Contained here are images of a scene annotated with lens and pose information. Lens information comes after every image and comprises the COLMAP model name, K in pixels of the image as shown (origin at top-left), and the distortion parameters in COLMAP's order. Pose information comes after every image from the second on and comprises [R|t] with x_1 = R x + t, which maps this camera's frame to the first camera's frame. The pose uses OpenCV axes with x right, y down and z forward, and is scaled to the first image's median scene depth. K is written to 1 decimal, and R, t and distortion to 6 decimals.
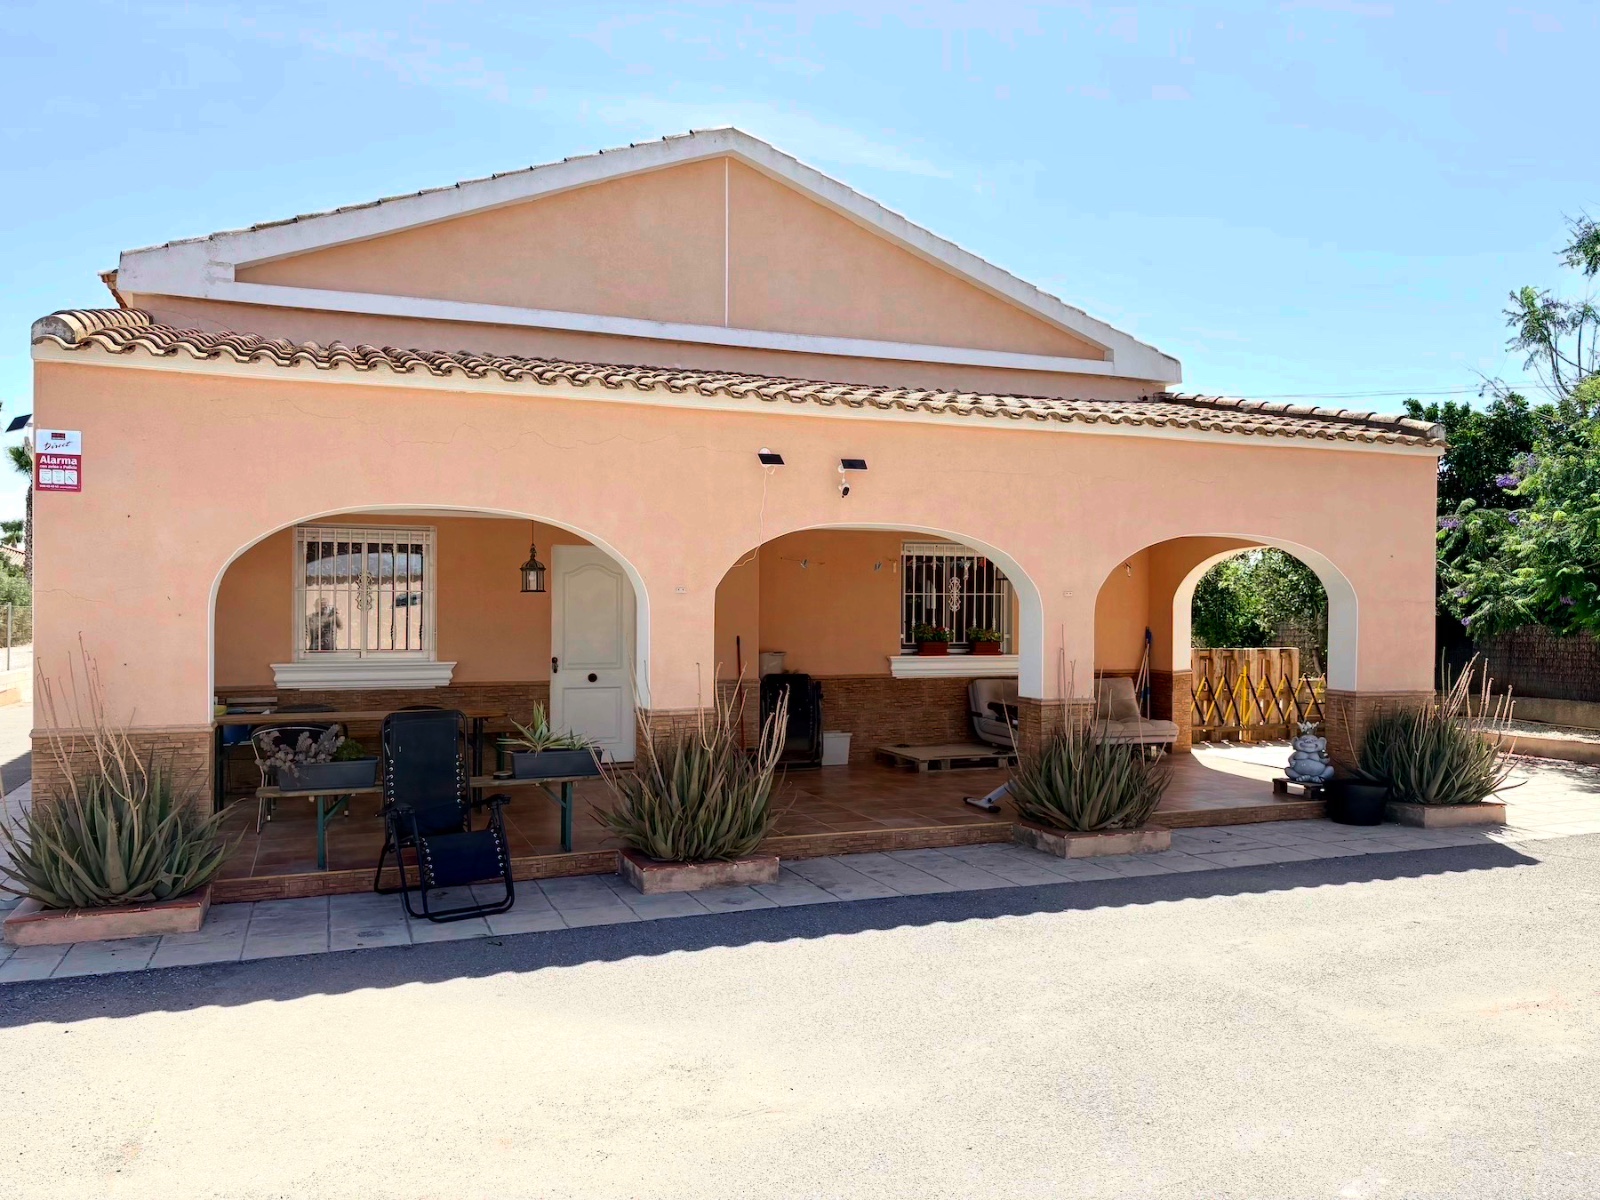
lens RADIAL K [[1210.4, 0, 803.1], [0, 1210.4, 610.5], [0, 0, 1]] dist [0.031833, -0.013861]
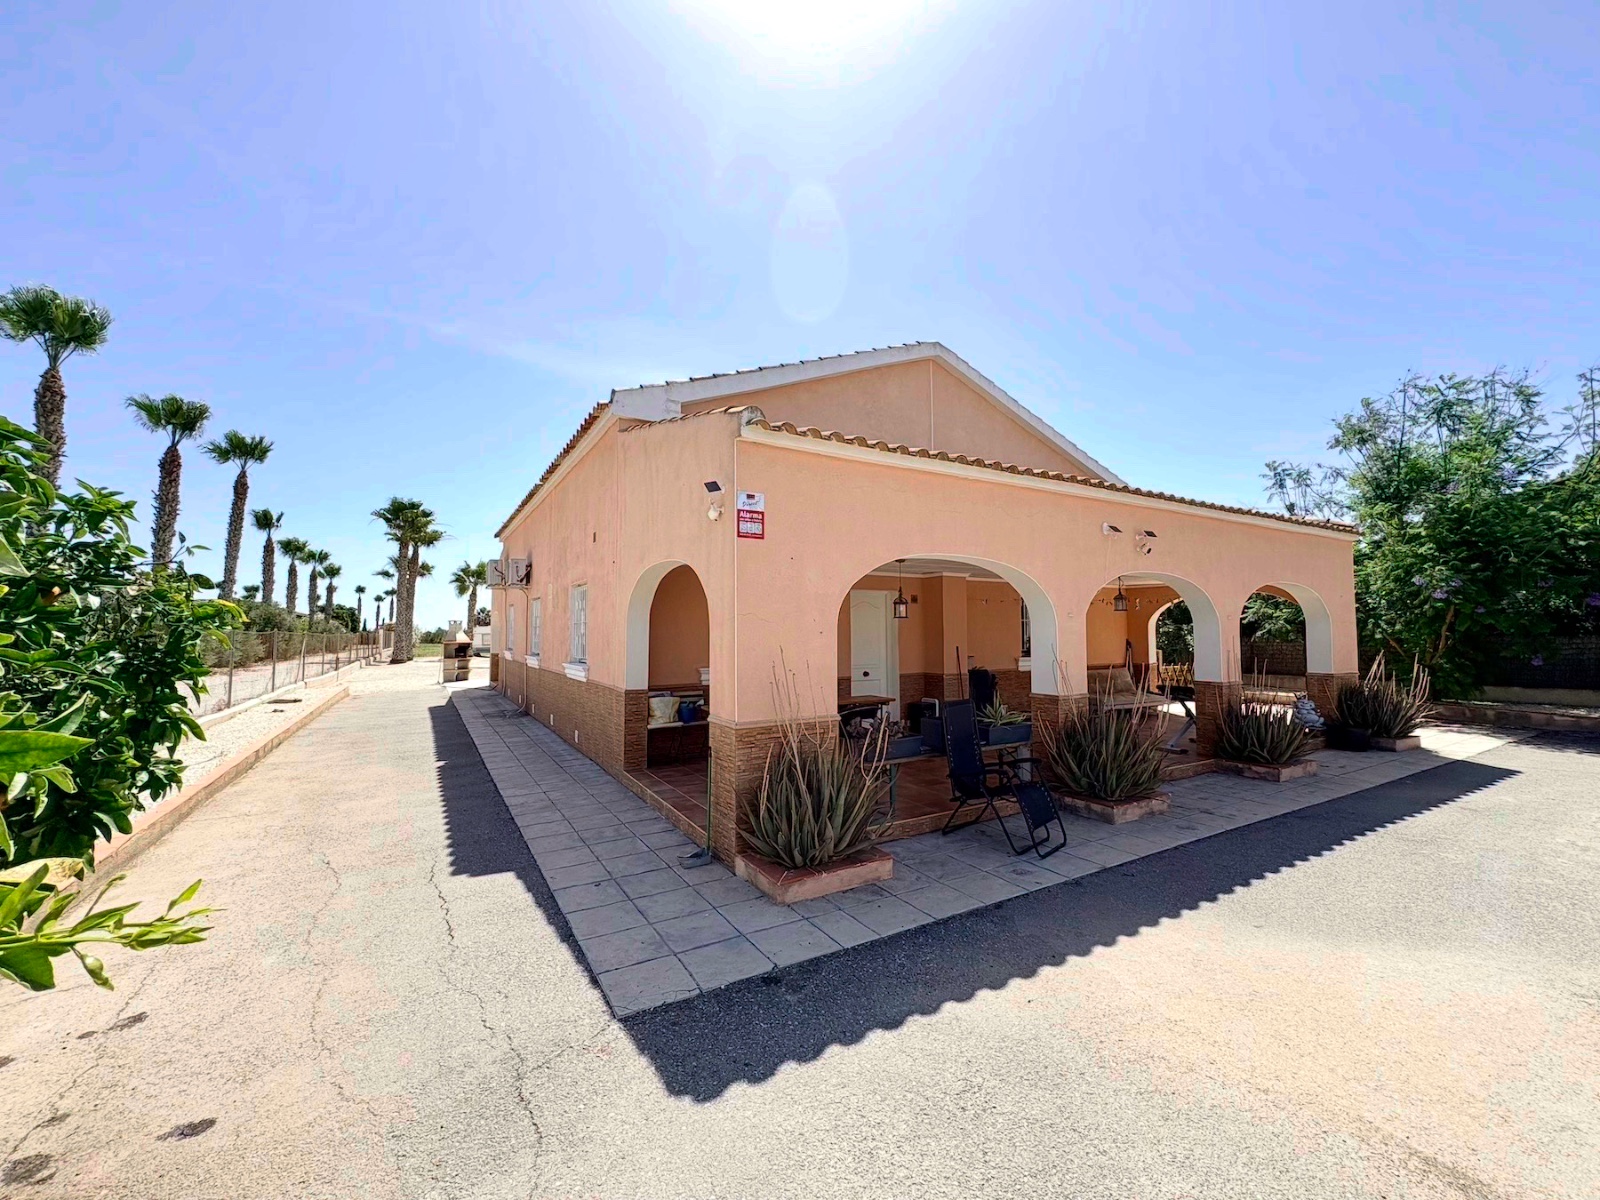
lens RADIAL K [[635.5, 0, 793.9], [0, 635.5, 599.0], [0, 0, 1]] dist [0.000870, 0.000785]
pose [[0.987869, -0.001179, 0.155284, -0.482189], [0.010179, 0.998312, -0.057181, 0.004943], [-0.154954, 0.058068, 0.986214, 0.234077]]
